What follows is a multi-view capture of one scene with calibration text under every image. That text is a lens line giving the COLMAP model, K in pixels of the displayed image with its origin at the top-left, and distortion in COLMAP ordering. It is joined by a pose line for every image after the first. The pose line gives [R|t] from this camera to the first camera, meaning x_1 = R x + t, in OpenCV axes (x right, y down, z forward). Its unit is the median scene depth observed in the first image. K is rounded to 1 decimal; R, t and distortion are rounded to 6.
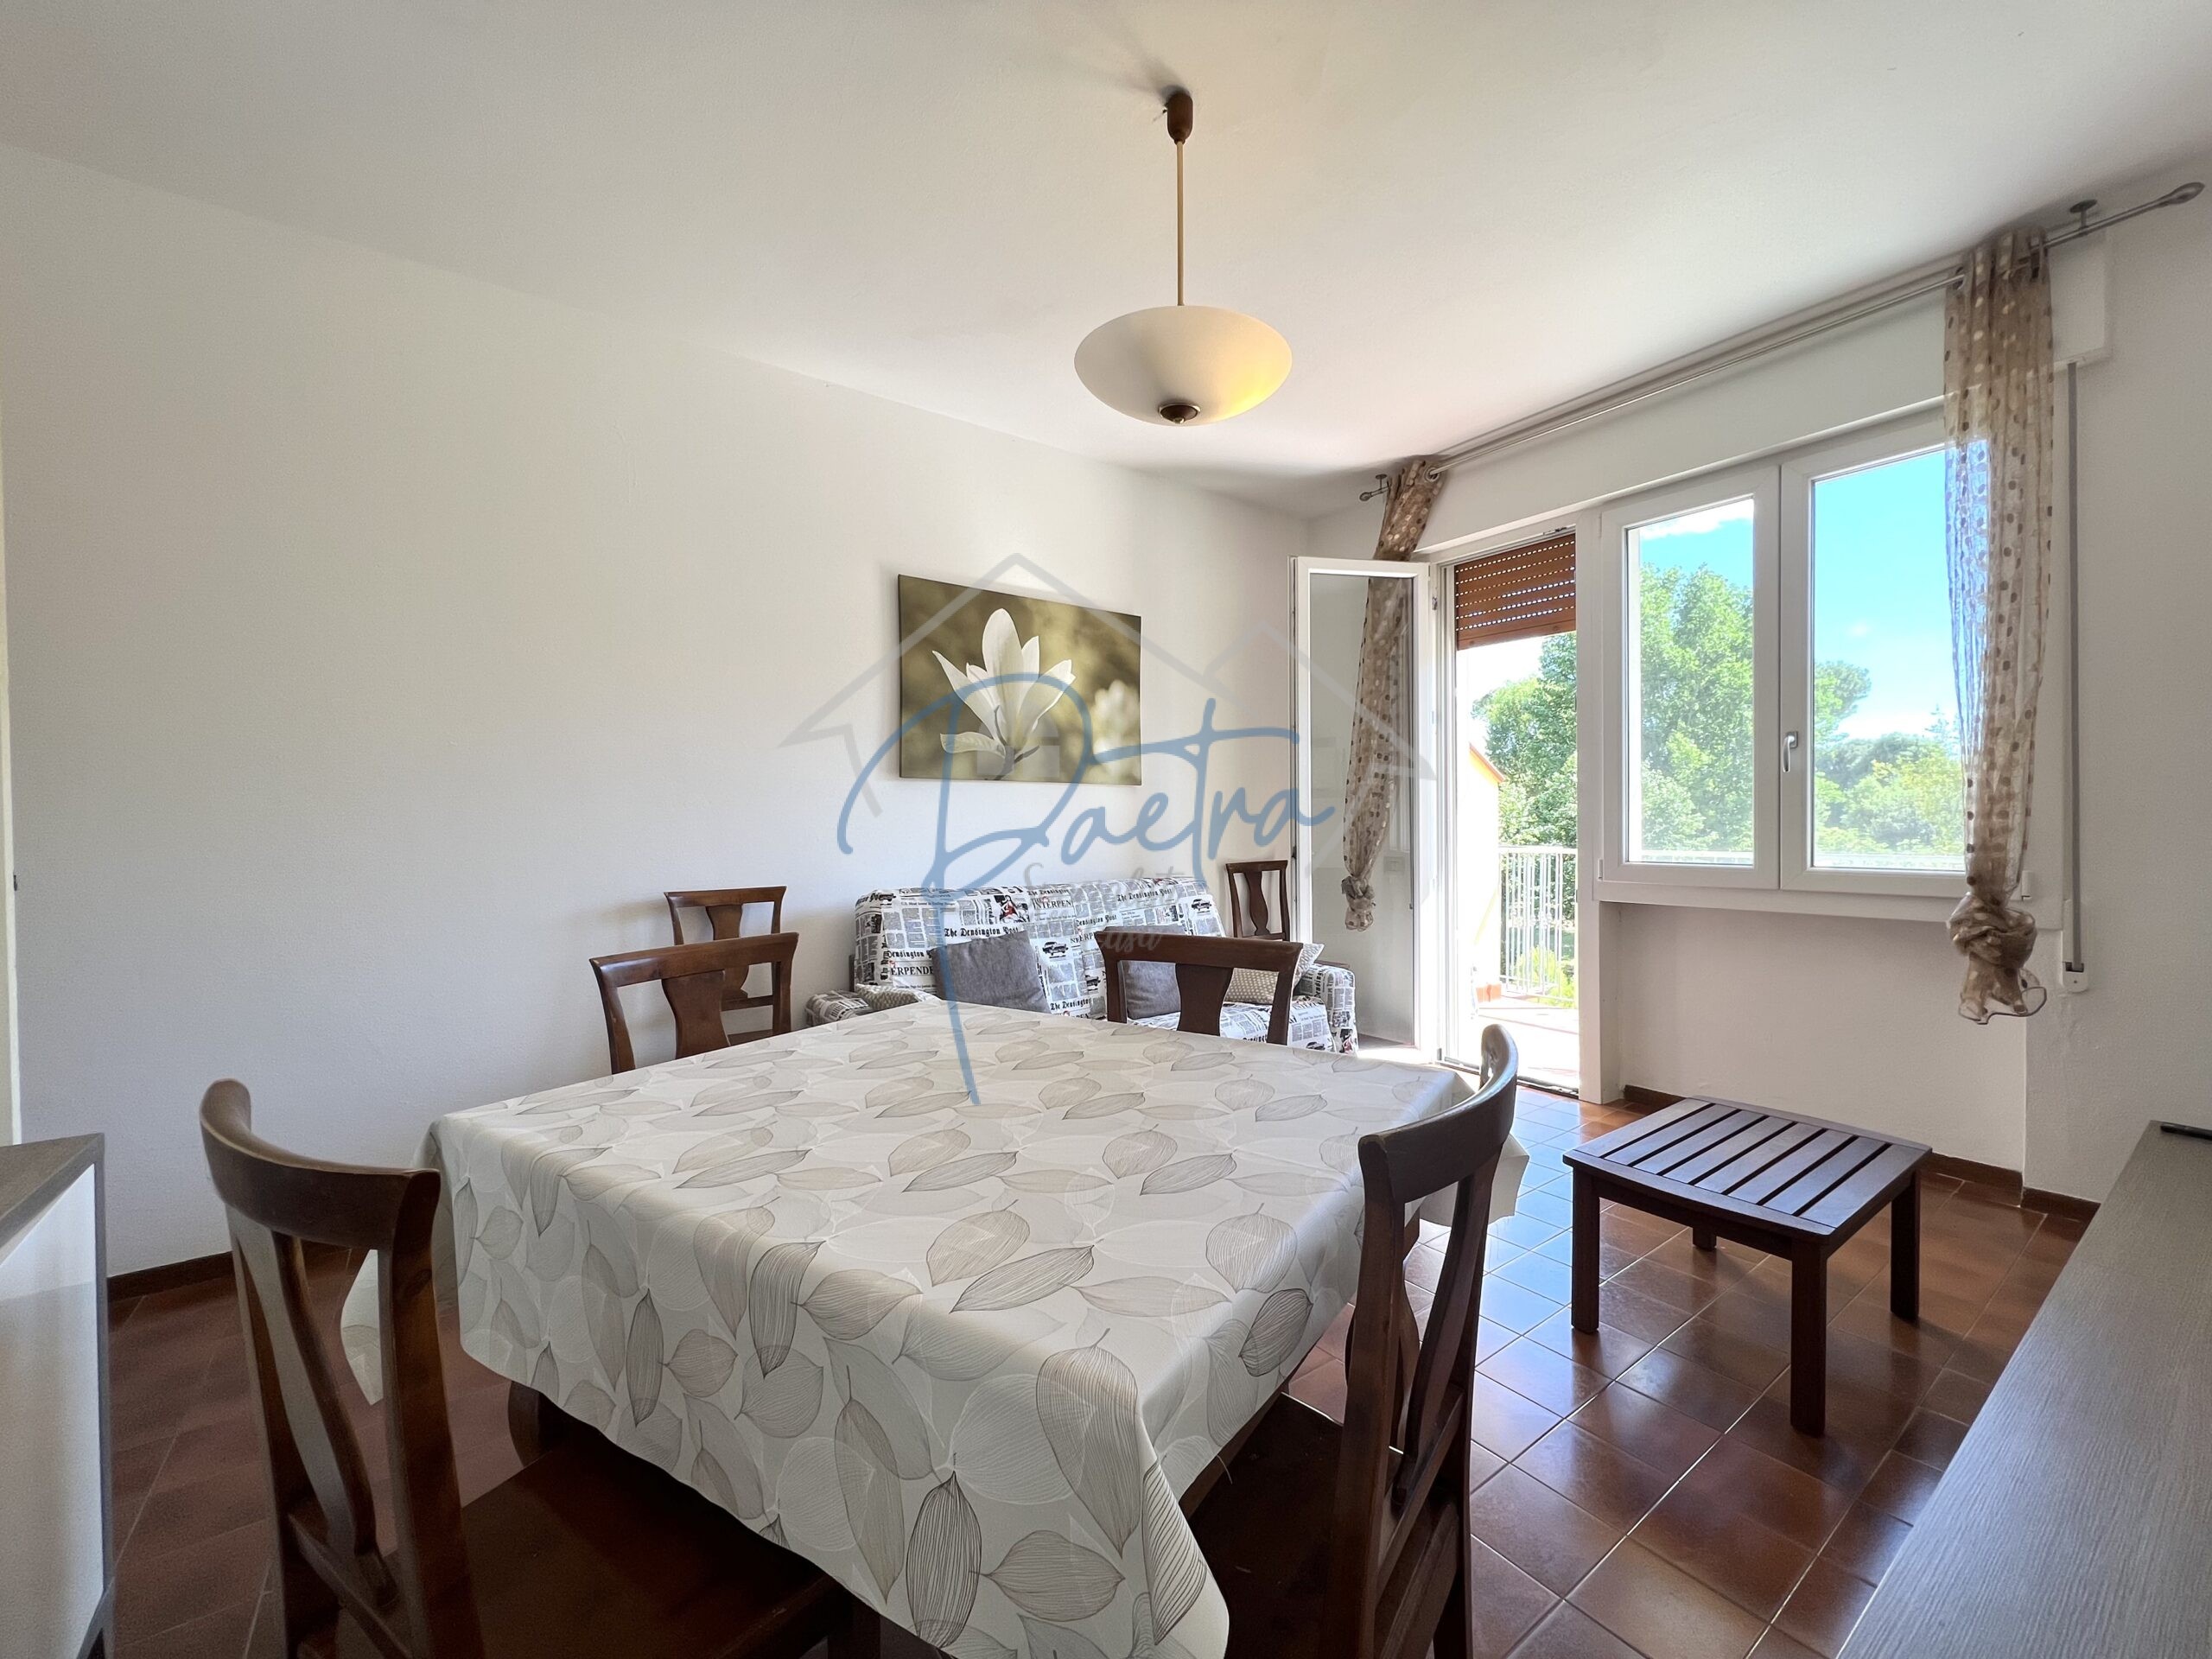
lens RADIAL K [[889.6, 0, 1109.5], [0, 889.6, 836.1], [0, 0, 1]] dist [-0.000757, -0.000093]
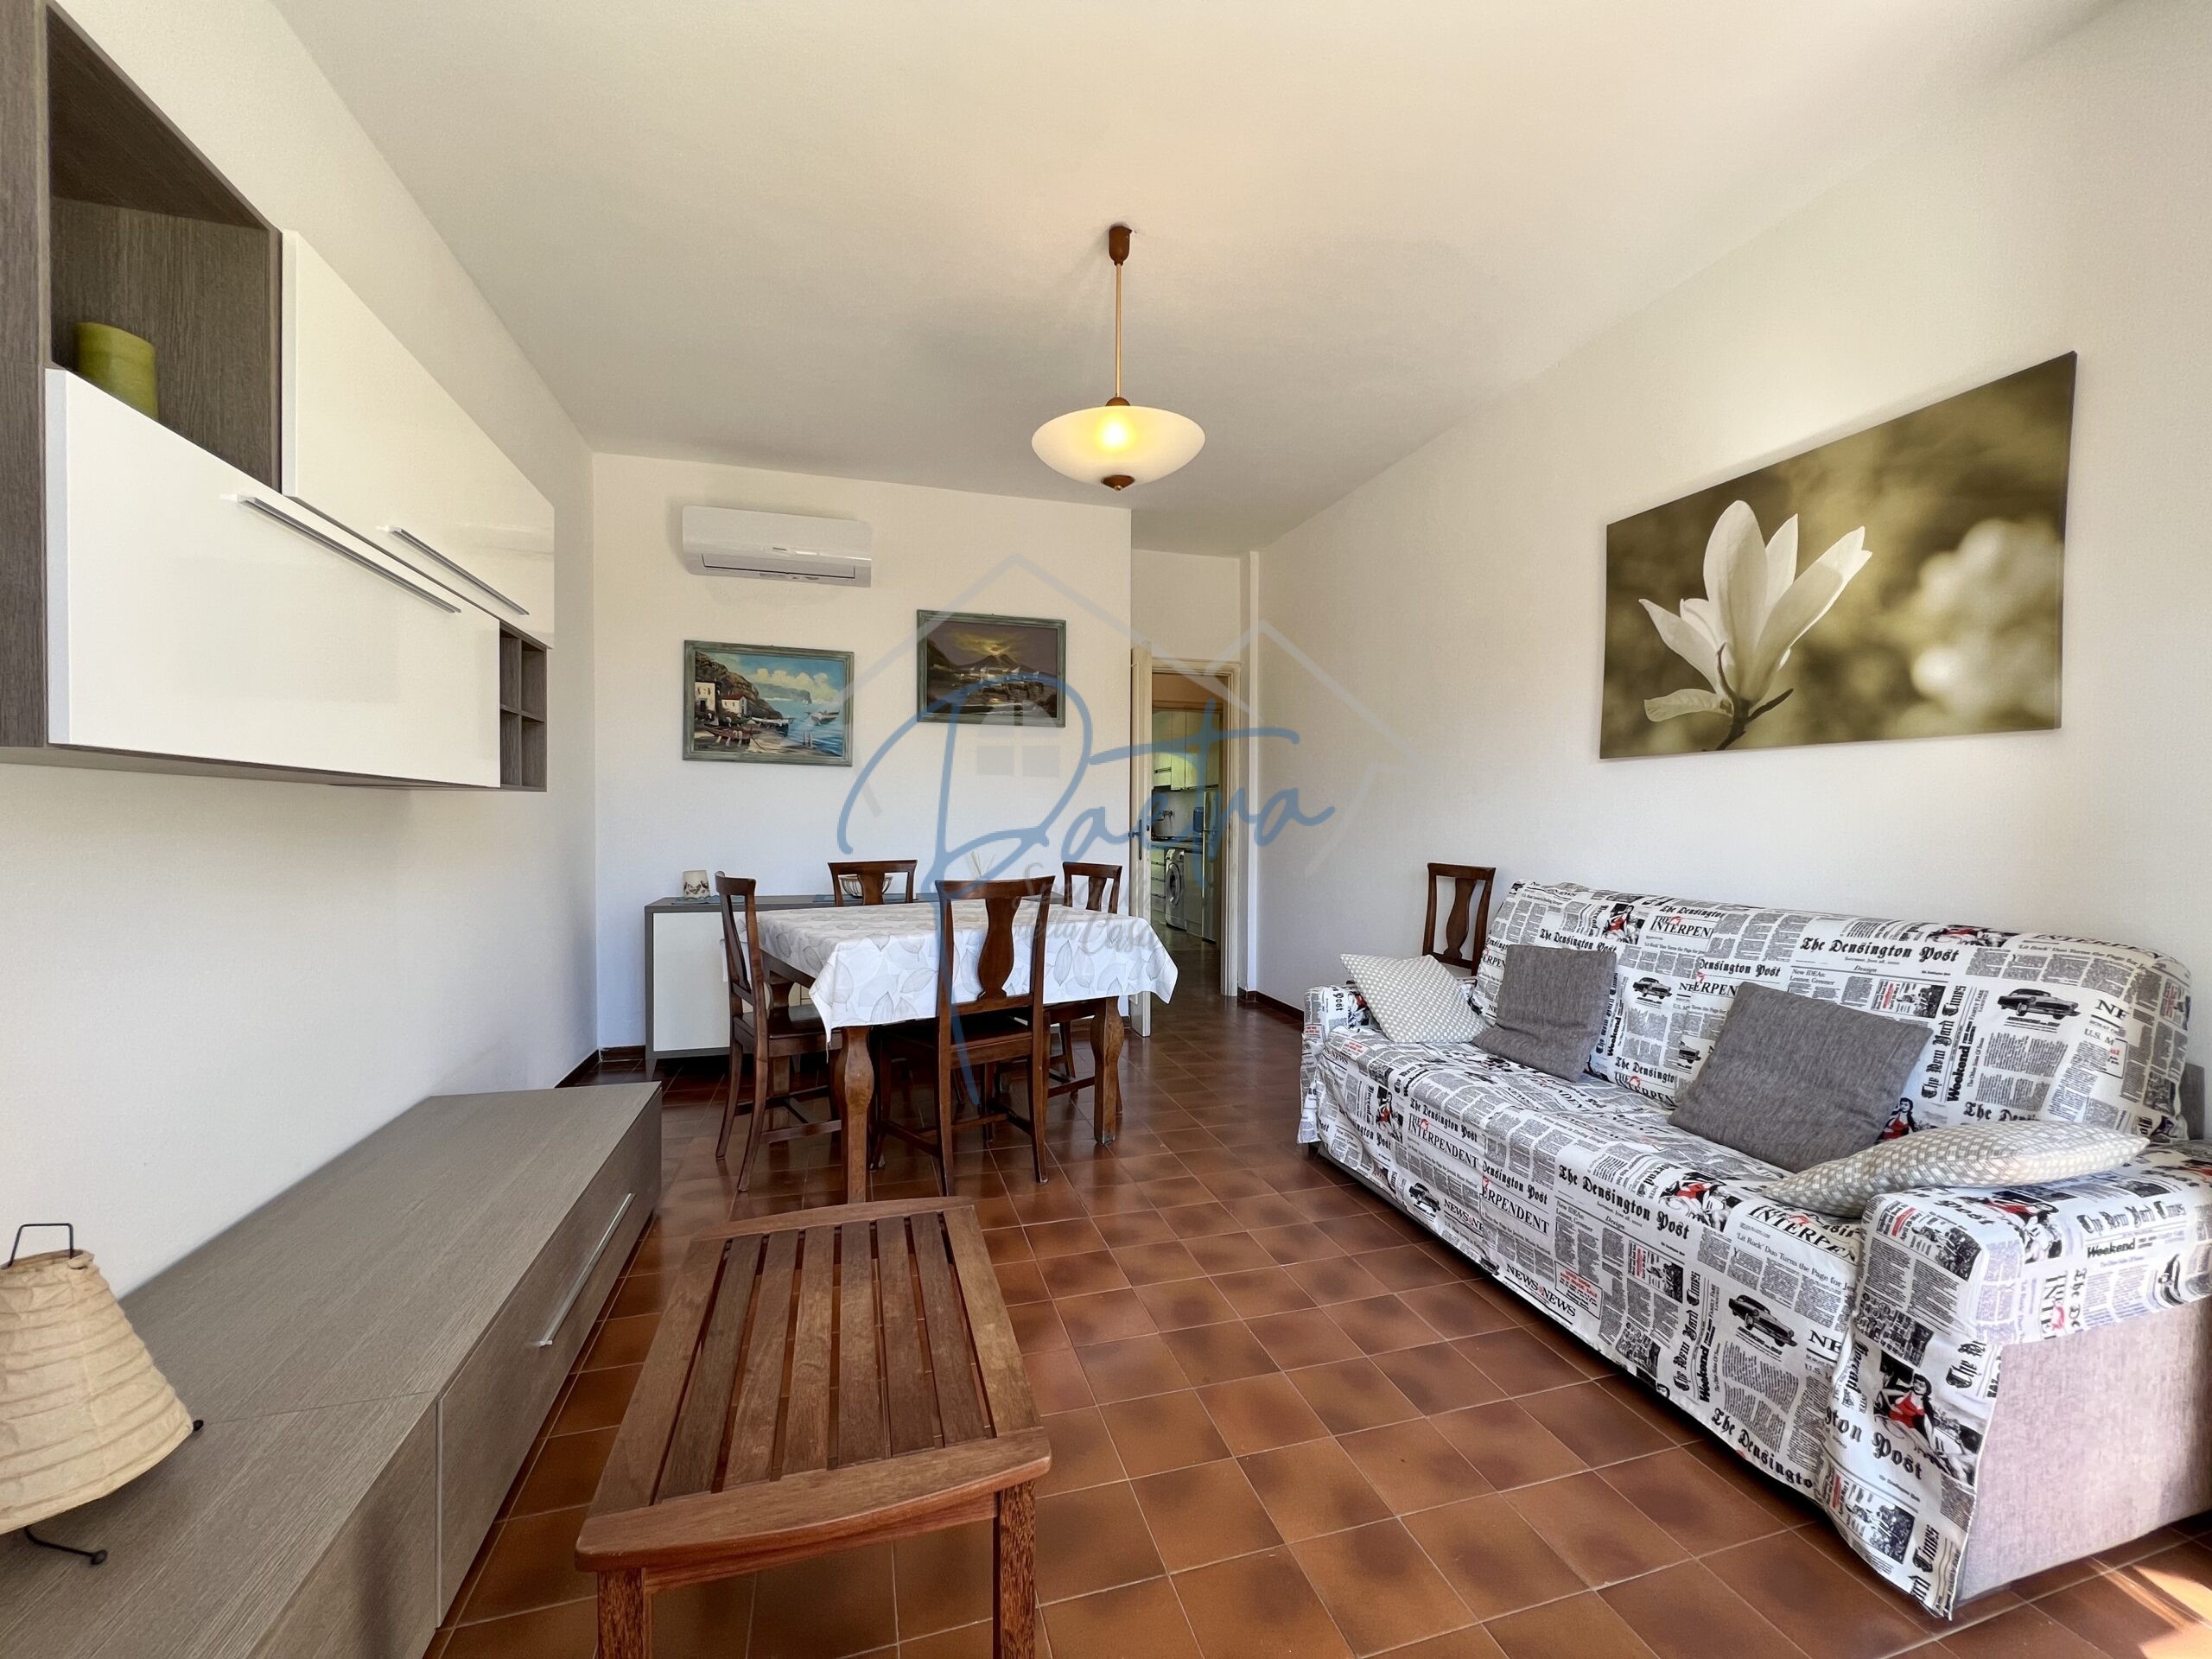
lens RADIAL K [[888.0, 0, 1116.1], [0, 888.0, 835.3], [0, 0, 1]] dist [-0.001524, -0.000059]
pose [[-0.334170, 0.024310, -0.942199, 0.699854], [-0.020388, 0.999247, 0.033013, -0.008988], [0.942292, 0.030242, -0.333423, 0.786794]]
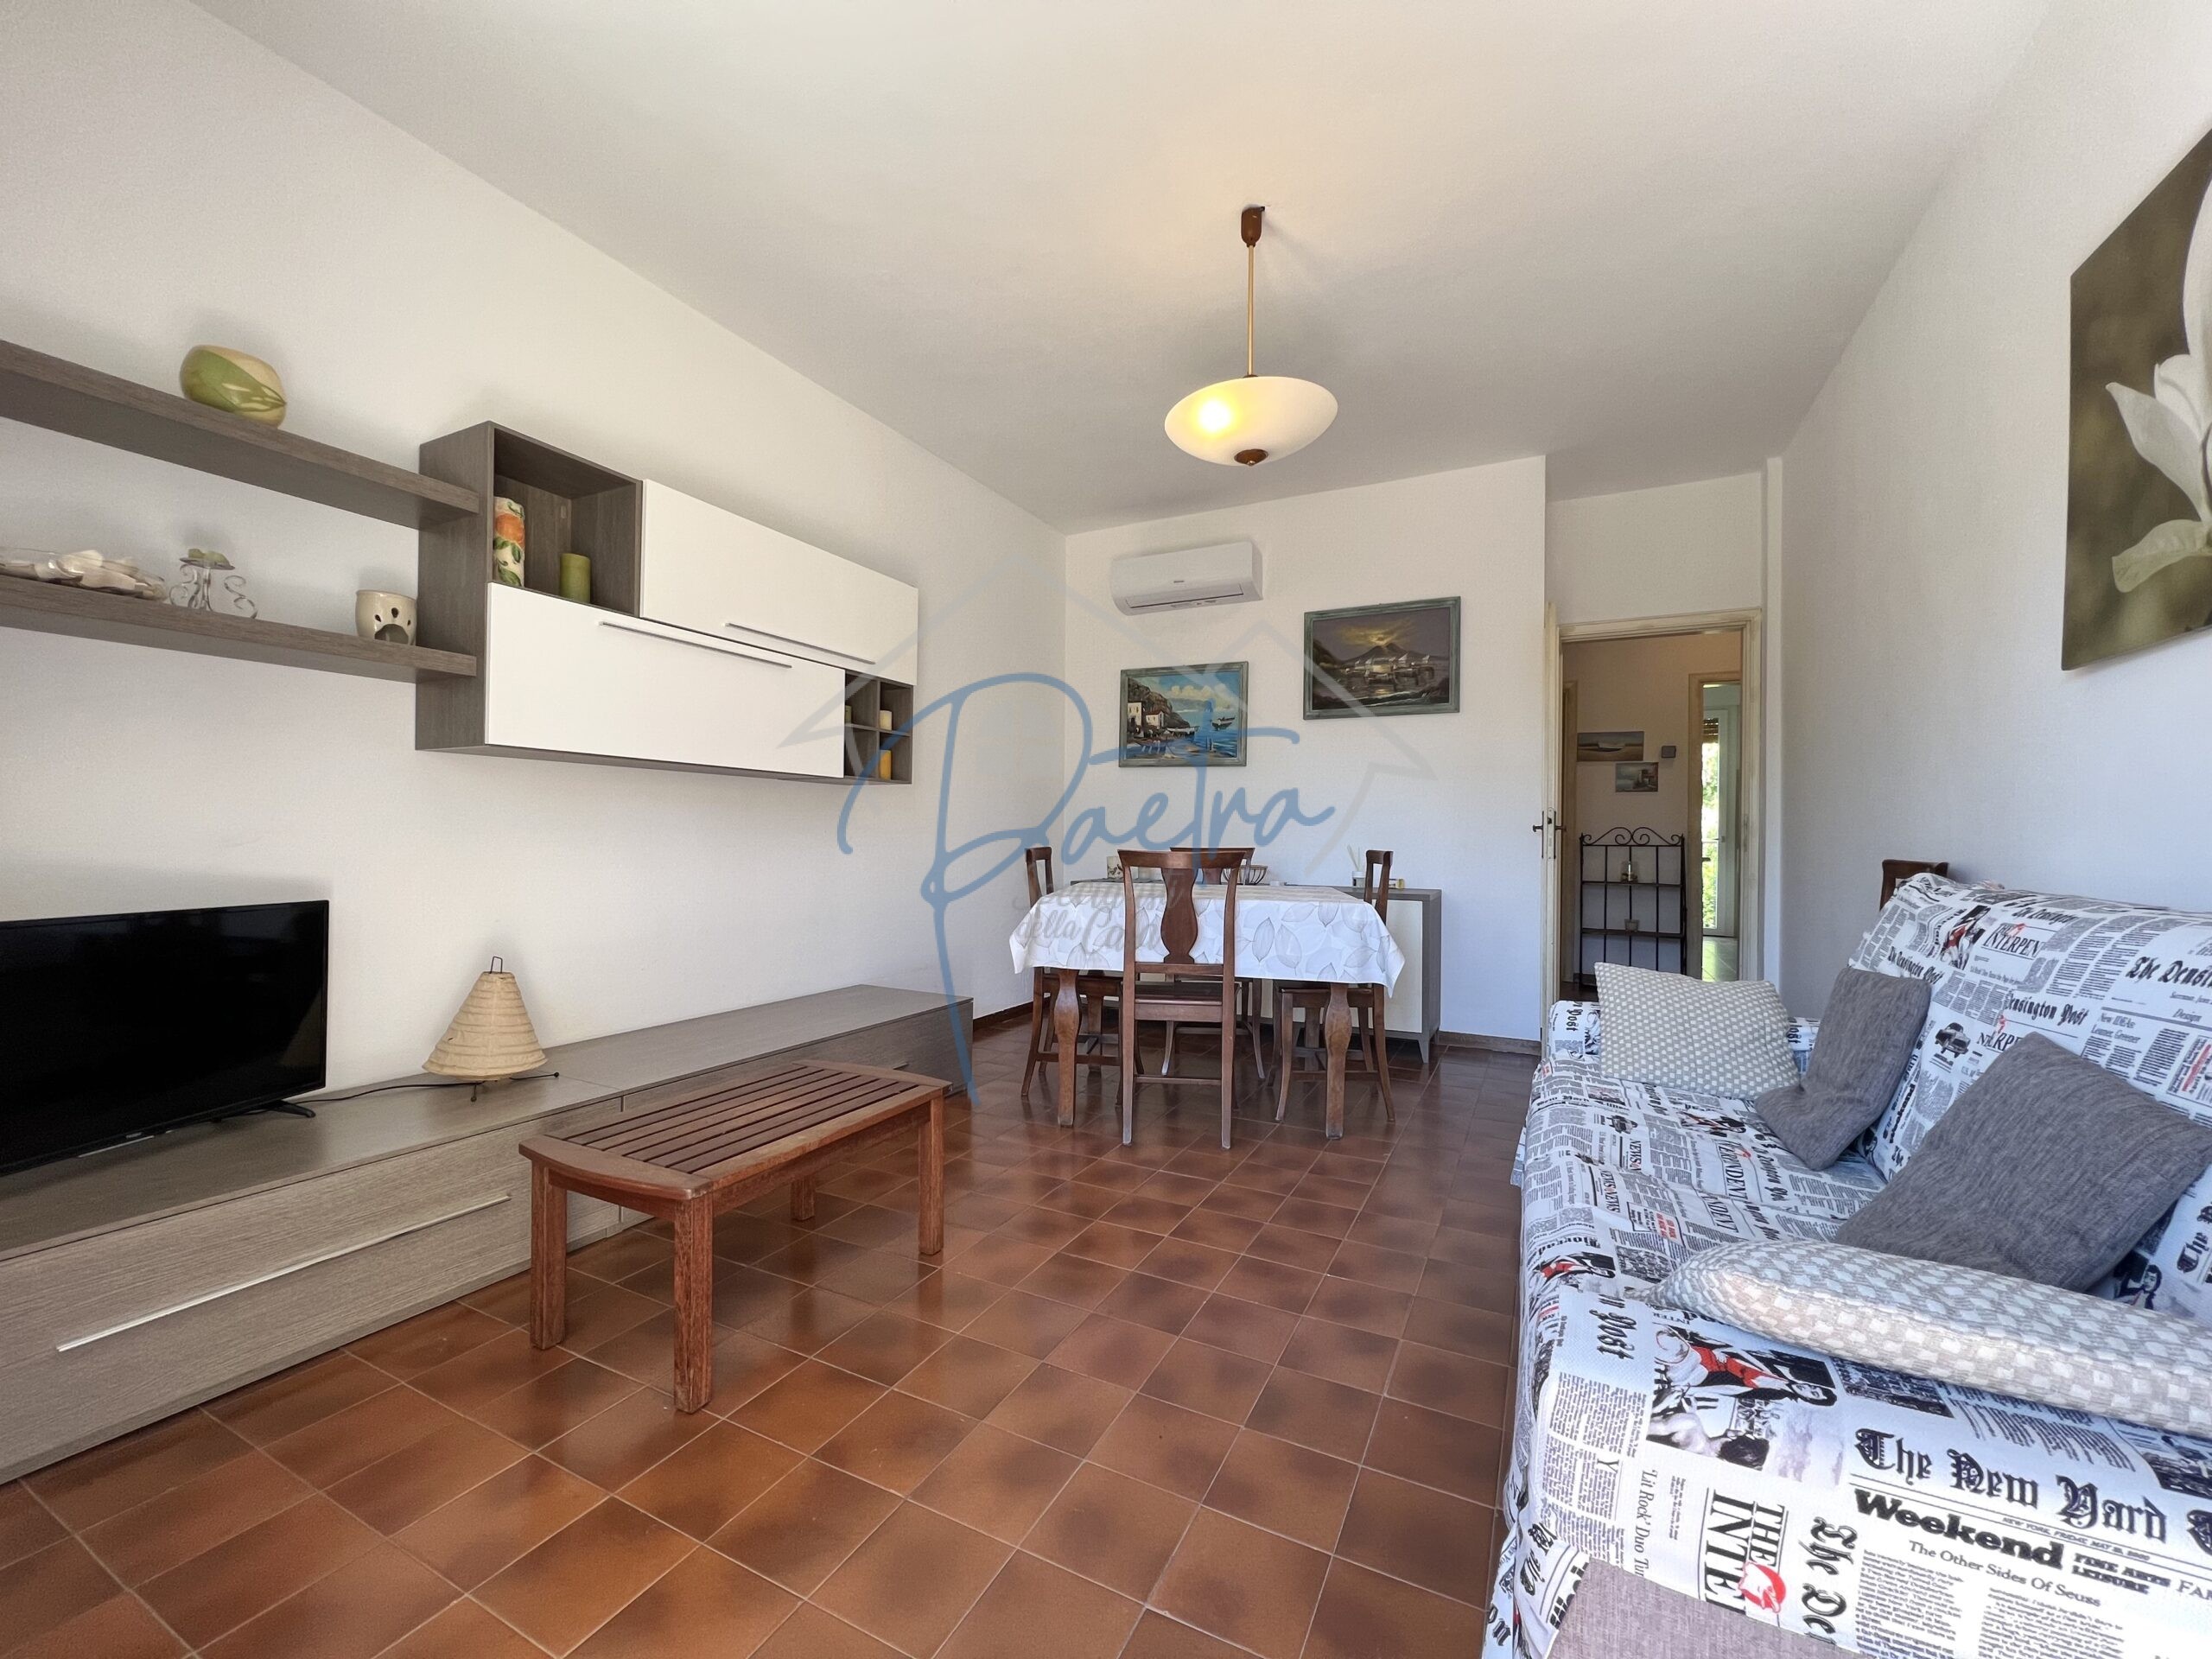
lens RADIAL K [[889.6, 0, 1109.5], [0, 889.6, 836.1], [0, 0, 1]] dist [-0.000757, -0.000093]
pose [[-0.891395, 0.000108, -0.453228, 0.459077], [-0.010284, 0.999738, 0.020465, 0.023771], [0.453111, 0.022903, -0.891160, 1.129086]]
